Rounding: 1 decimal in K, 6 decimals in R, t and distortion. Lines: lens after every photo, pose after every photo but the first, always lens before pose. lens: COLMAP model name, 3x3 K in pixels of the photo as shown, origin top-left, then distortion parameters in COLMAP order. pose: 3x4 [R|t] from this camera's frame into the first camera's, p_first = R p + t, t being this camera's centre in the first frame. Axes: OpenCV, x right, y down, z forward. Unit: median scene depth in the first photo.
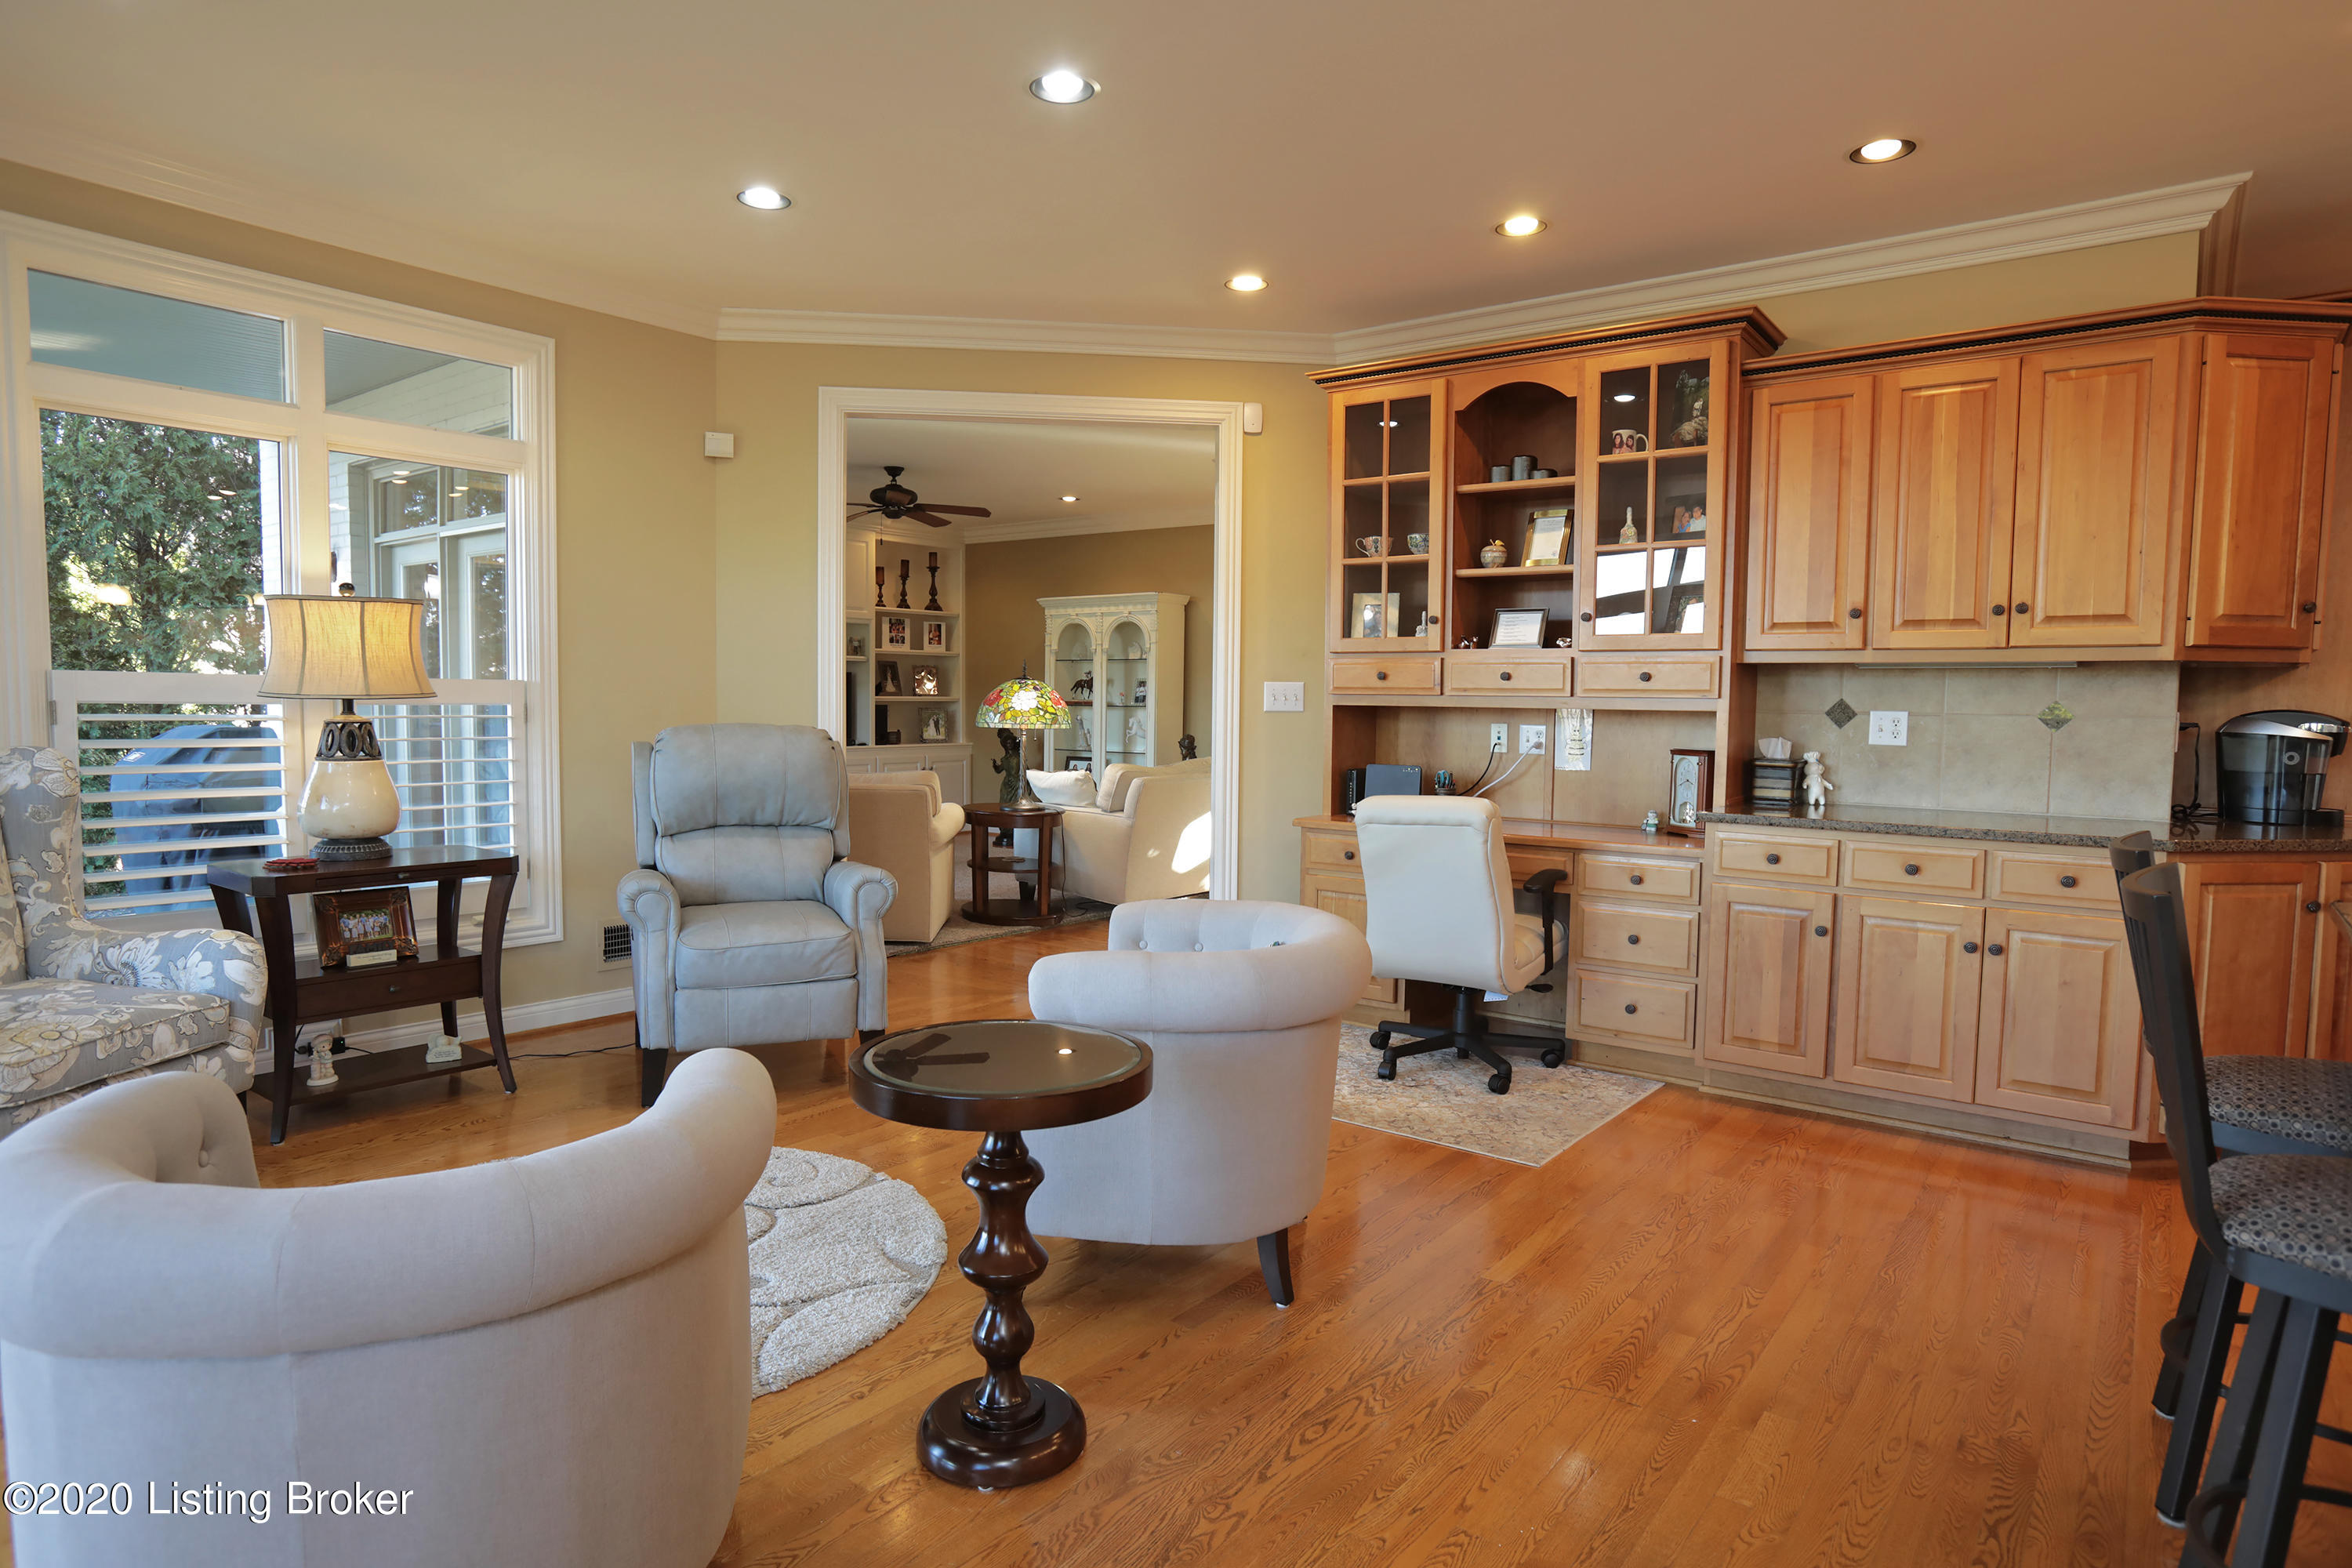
lens RADIAL K [[1315.6, 0, 1176.0], [0, 1315.6, 784.0], [0, 0, 1]] dist [-0.076111, 0.053822]
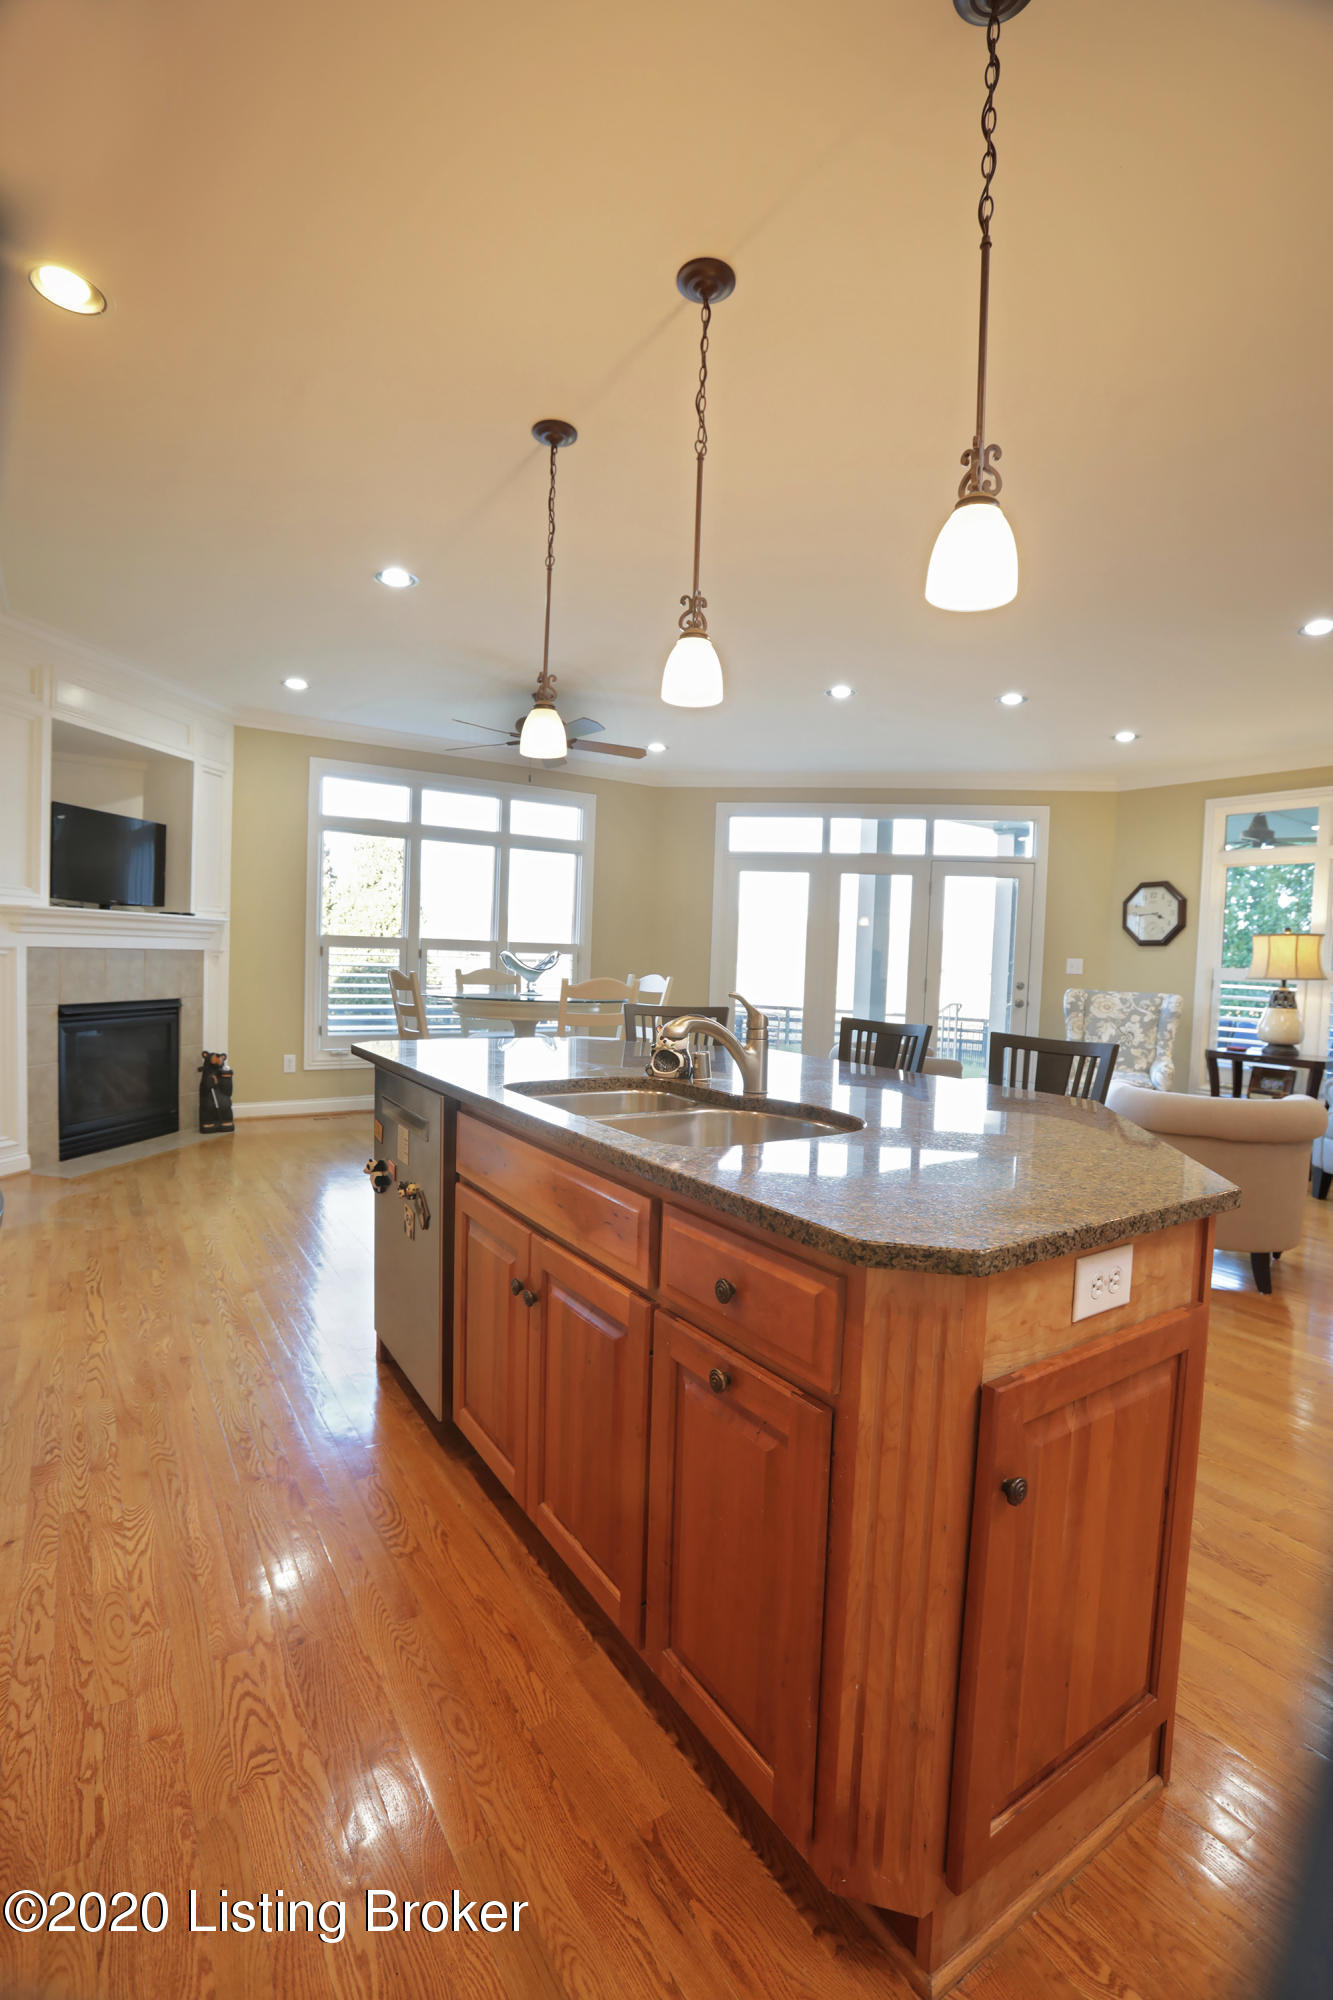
lens RADIAL K [[910.0, 0, 661.0], [0, 910.0, 1004.0], [0, 0, 1]] dist [-0.080267, 0.032150]
pose [[-0.333478, 0.024103, -0.942450, 0.979836], [-0.098490, 0.993312, 0.060253, -0.010350], [0.937599, 0.112915, -0.328874, 0.440374]]
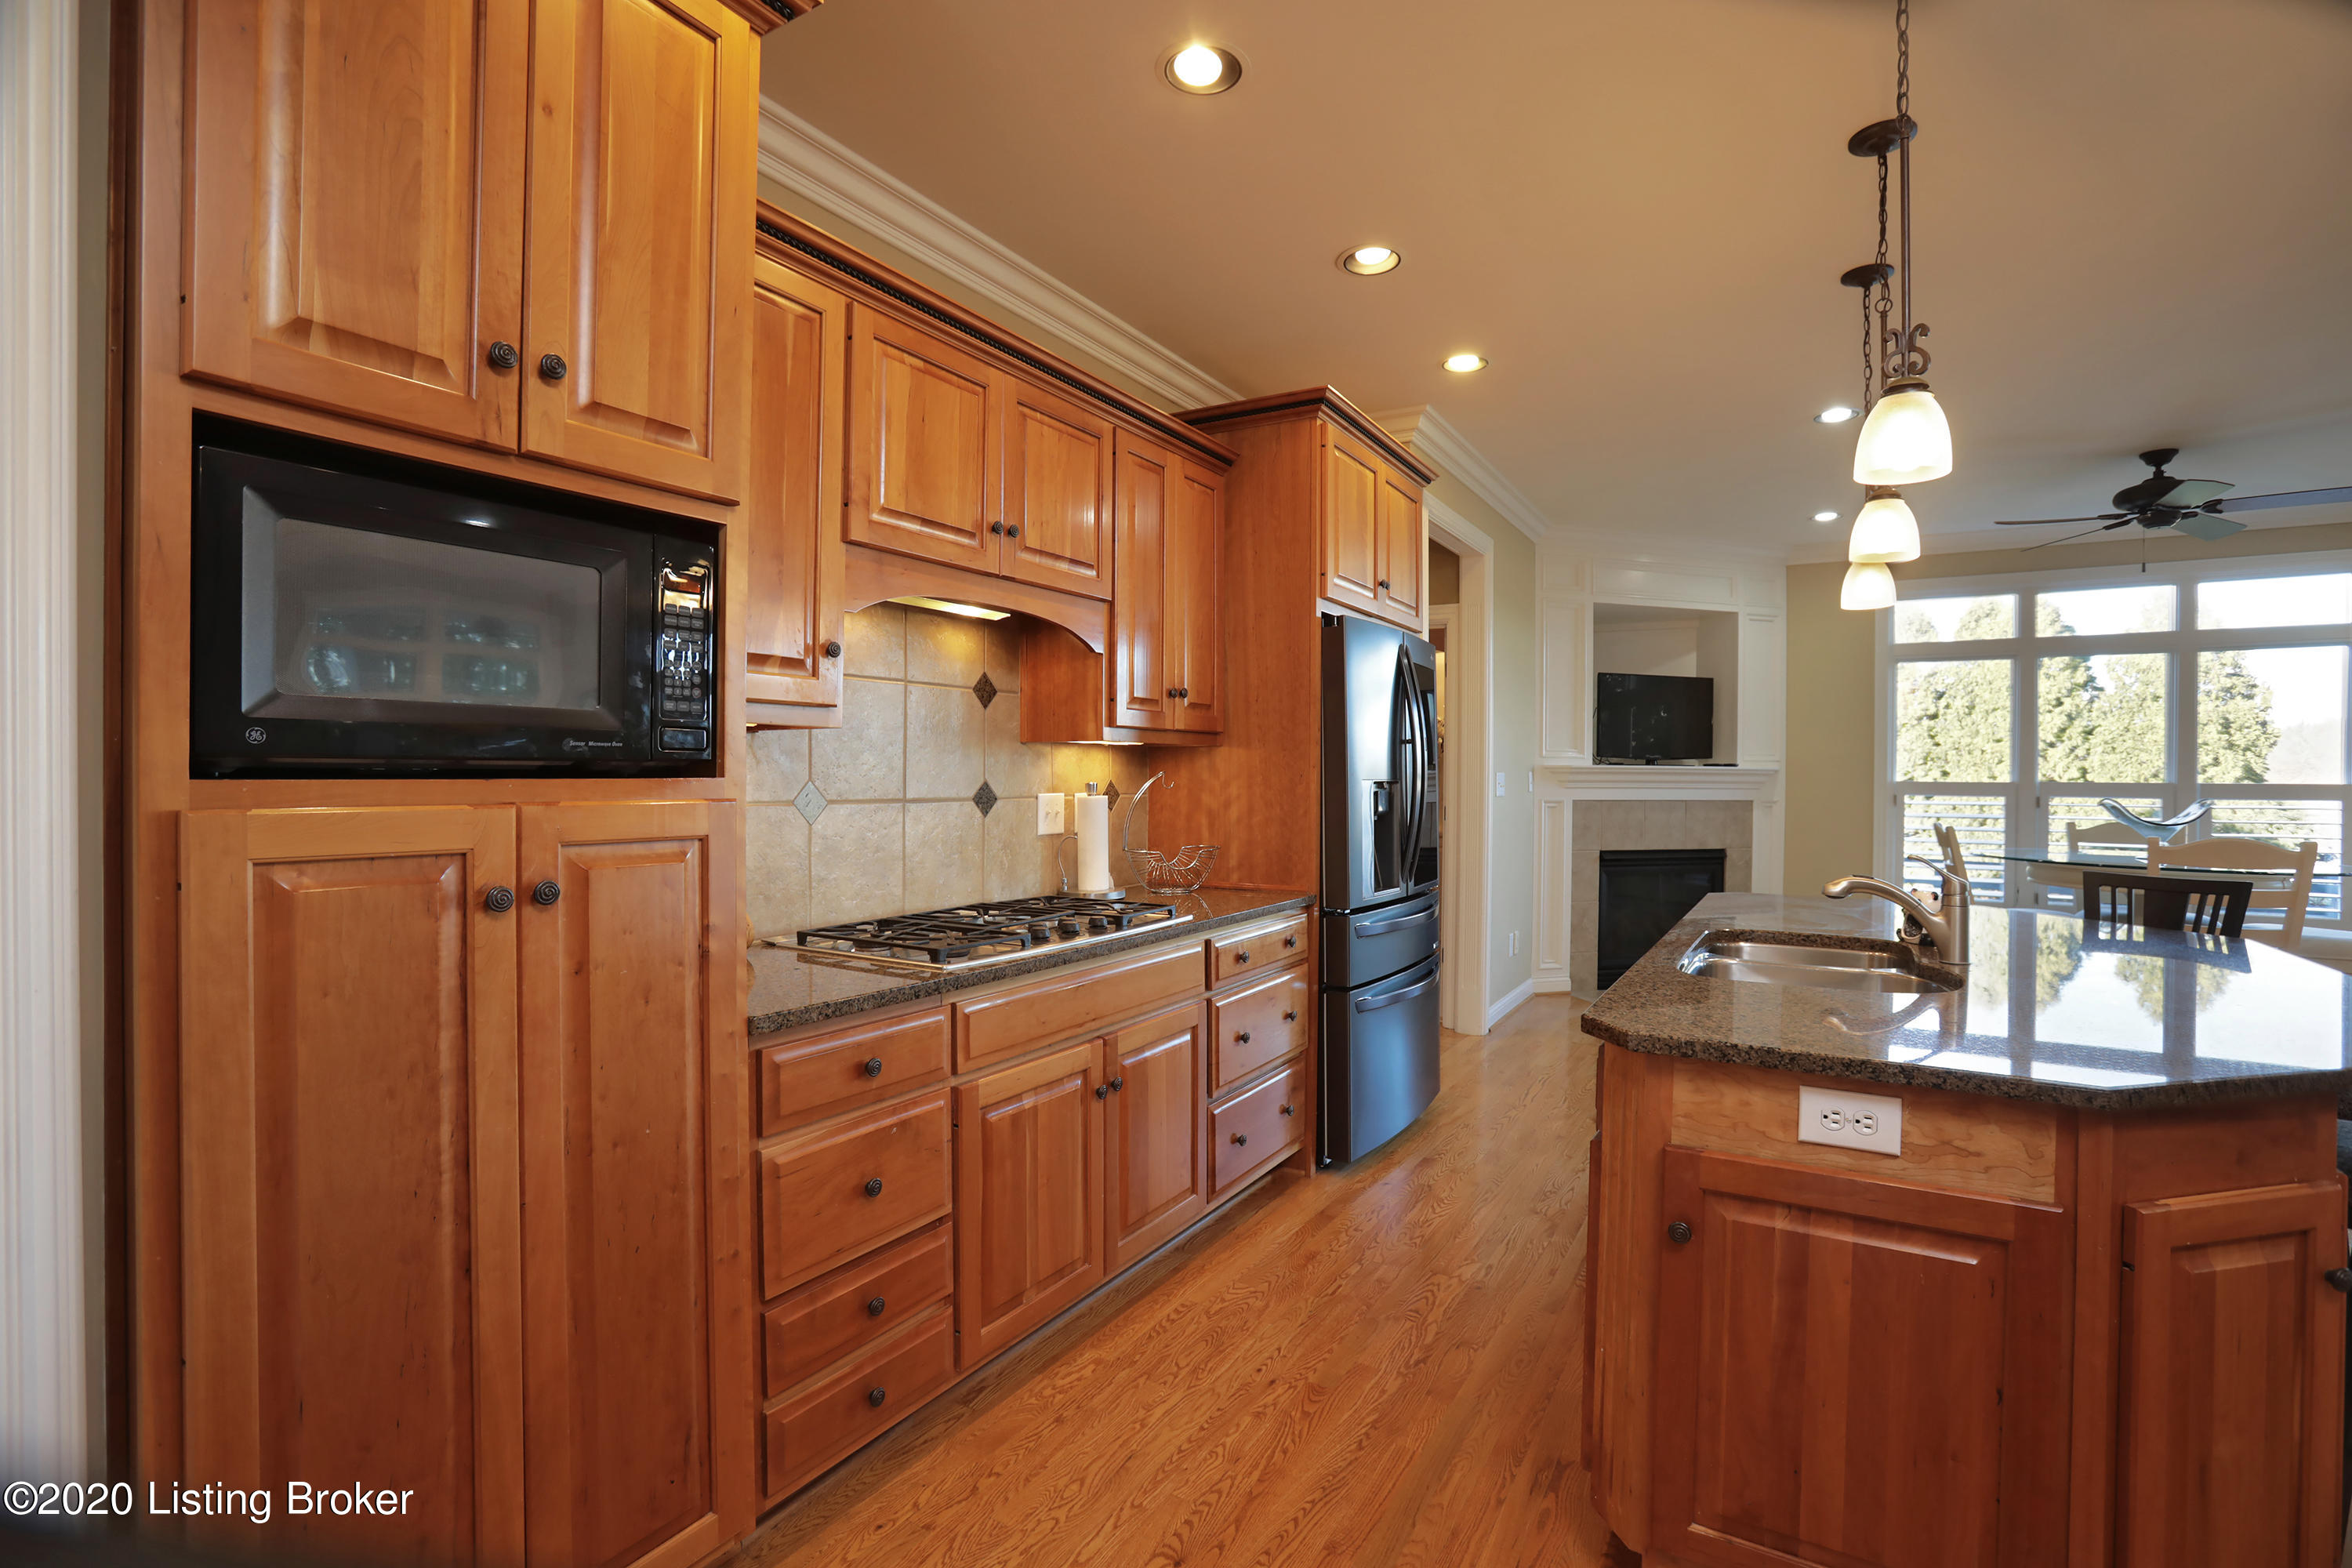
lens RADIAL K [[1070.1, 0, 1168.5], [0, 1070.1, 787.3], [0, 0, 1]] dist [-0.080267, 0.032150]
pose [[-0.995383, -0.018748, -0.094129, 0.946370], [-0.025814, 0.996894, 0.074411, -0.051852], [0.092442, 0.076497, -0.992775, 0.780055]]
